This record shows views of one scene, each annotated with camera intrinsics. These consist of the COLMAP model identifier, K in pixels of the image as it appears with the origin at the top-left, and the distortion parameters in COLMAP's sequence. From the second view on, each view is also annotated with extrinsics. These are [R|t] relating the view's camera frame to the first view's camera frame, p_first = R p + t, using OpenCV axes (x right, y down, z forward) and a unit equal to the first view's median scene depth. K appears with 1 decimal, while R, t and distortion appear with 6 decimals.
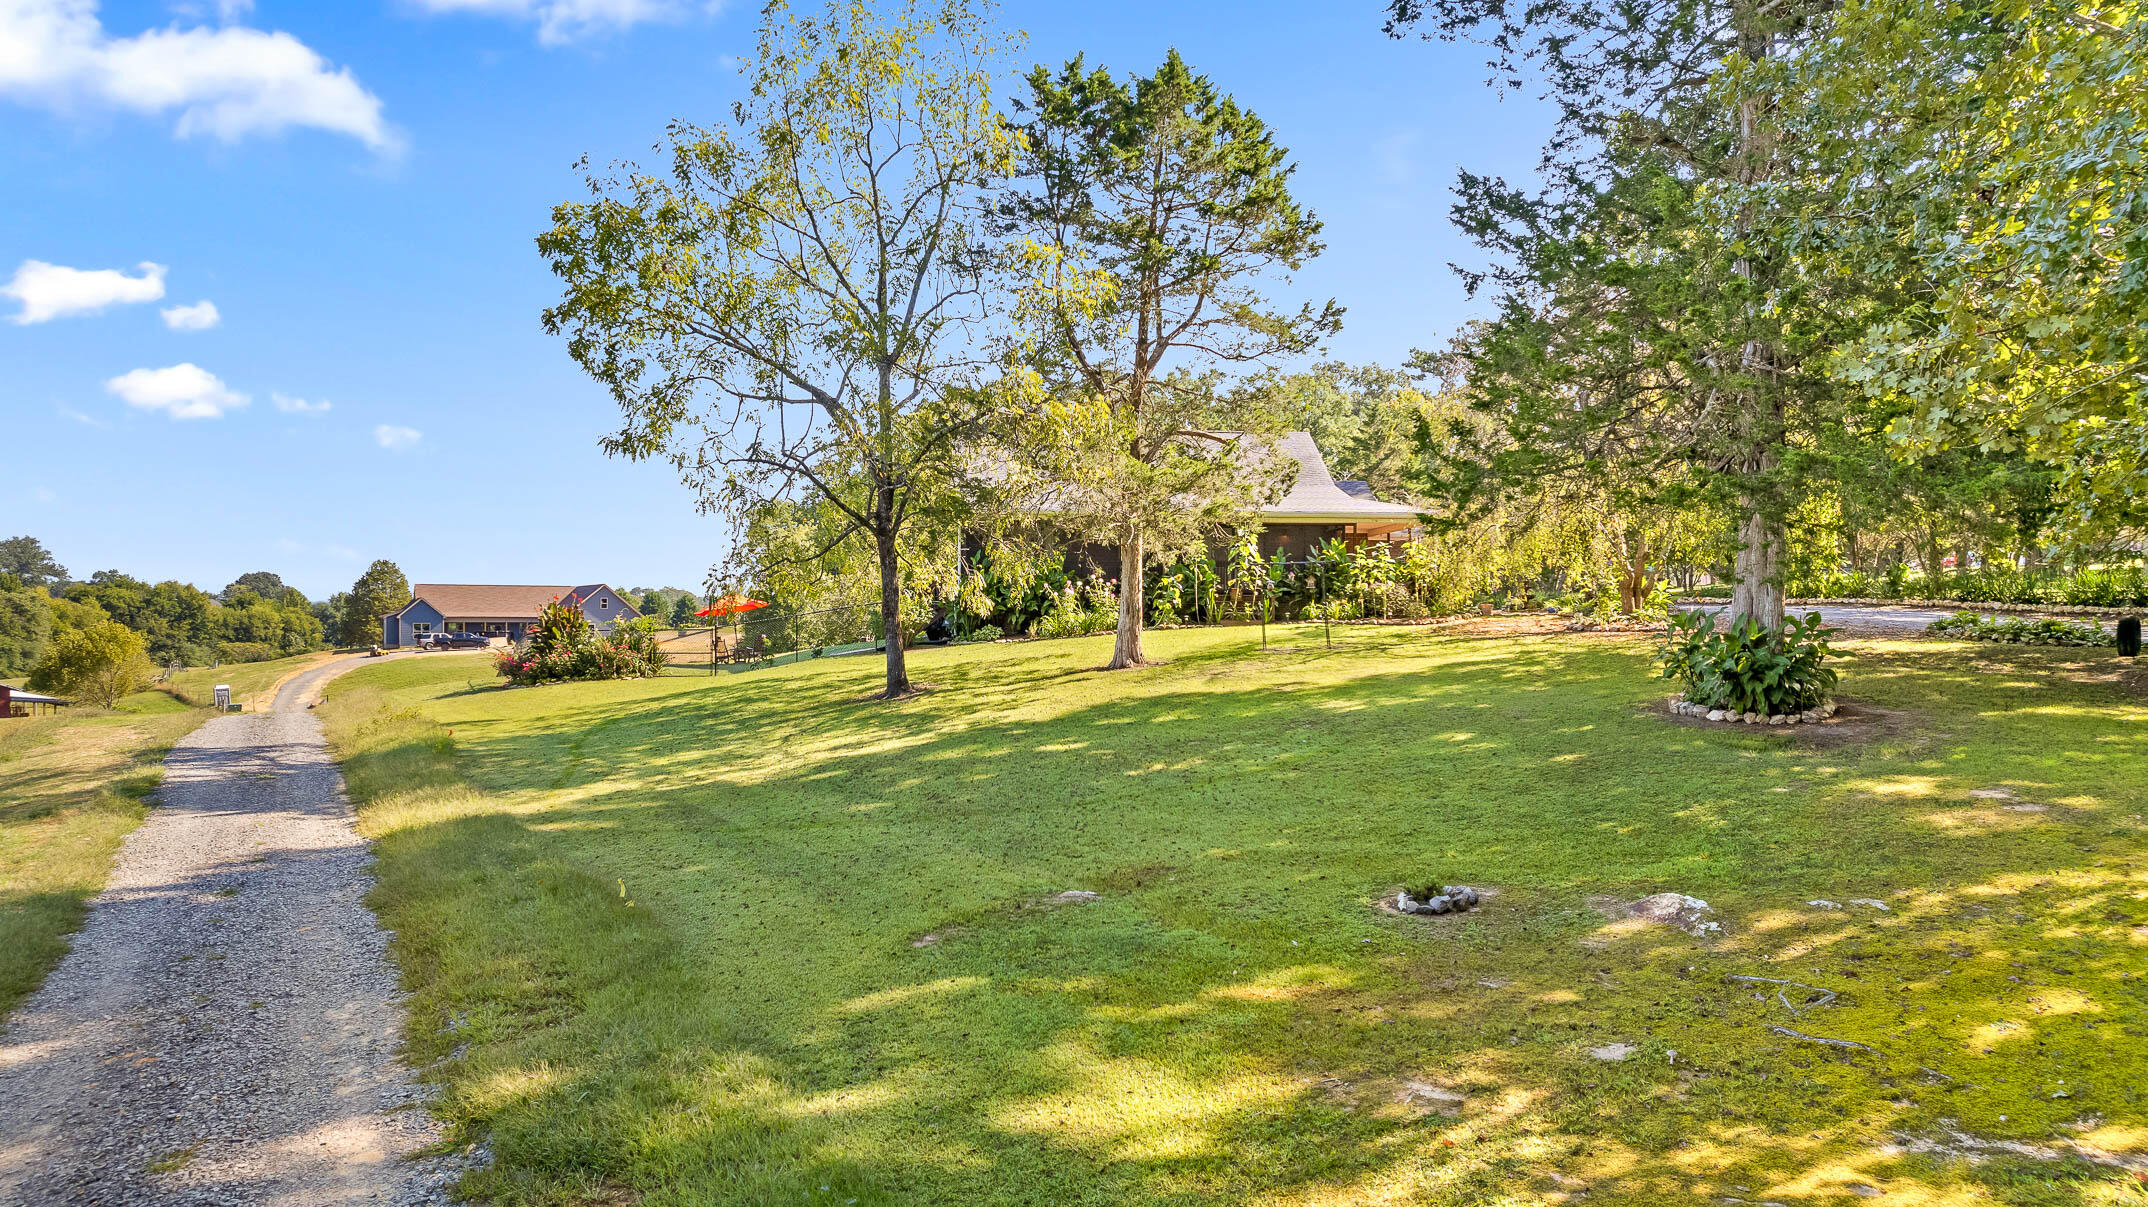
lens RADIAL K [[1372.3, 0, 1078.7], [0, 1372.3, 609.3], [0, 0, 1]] dist [-0.071816, 0.065754]
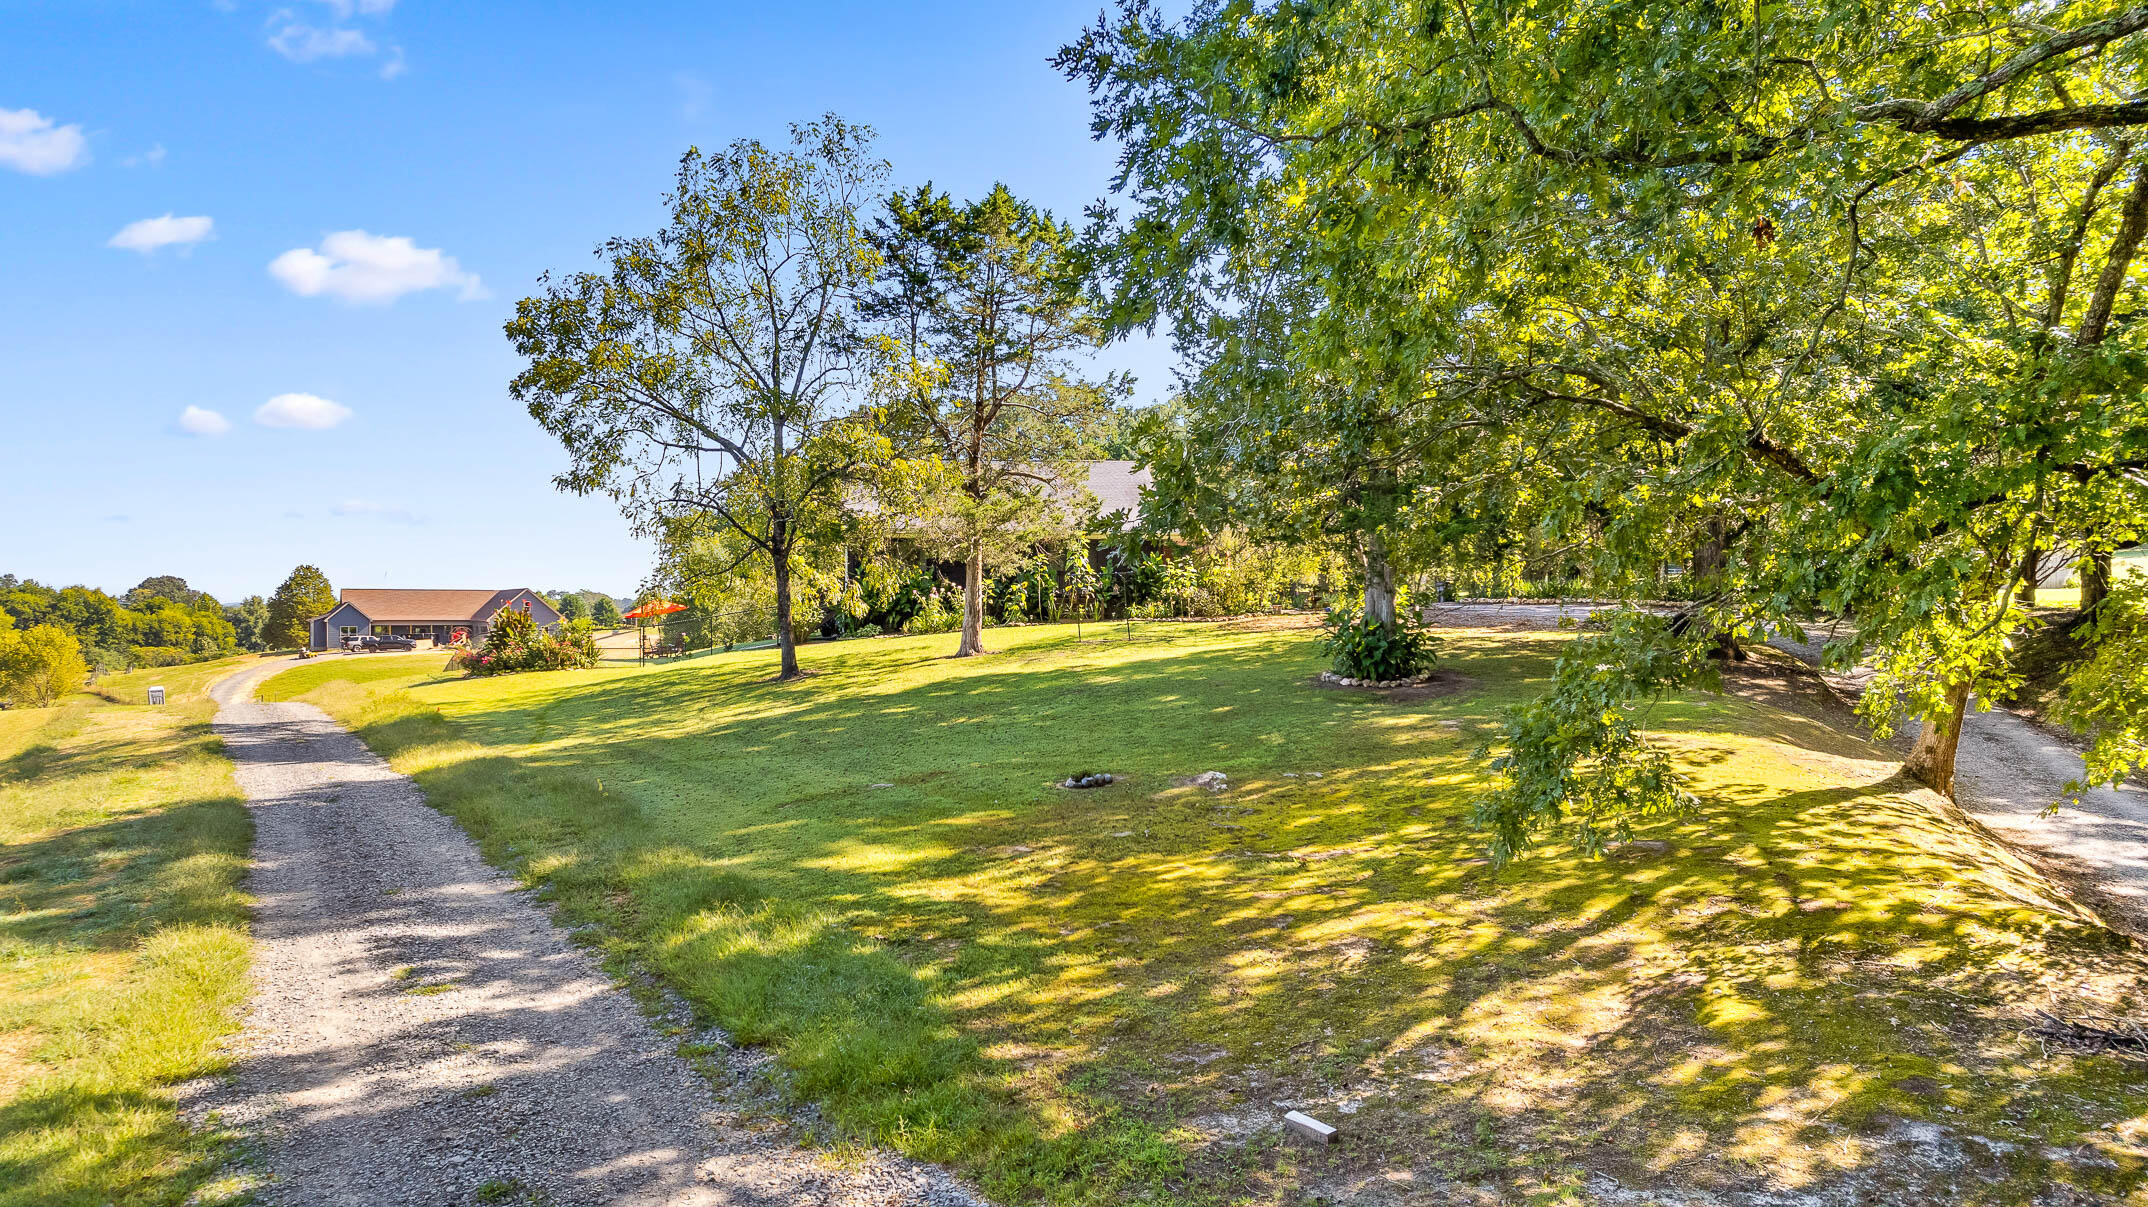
lens RADIAL K [[1372.3, 0, 1081.1], [0, 1372.3, 606.5], [0, 0, 1]] dist [-0.071816, 0.065754]
pose [[0.998228, -0.004607, 0.059323, 0.063771], [0.004734, 0.999987, -0.001996, -0.000788], [-0.059313, 0.002274, 0.998237, -0.293493]]
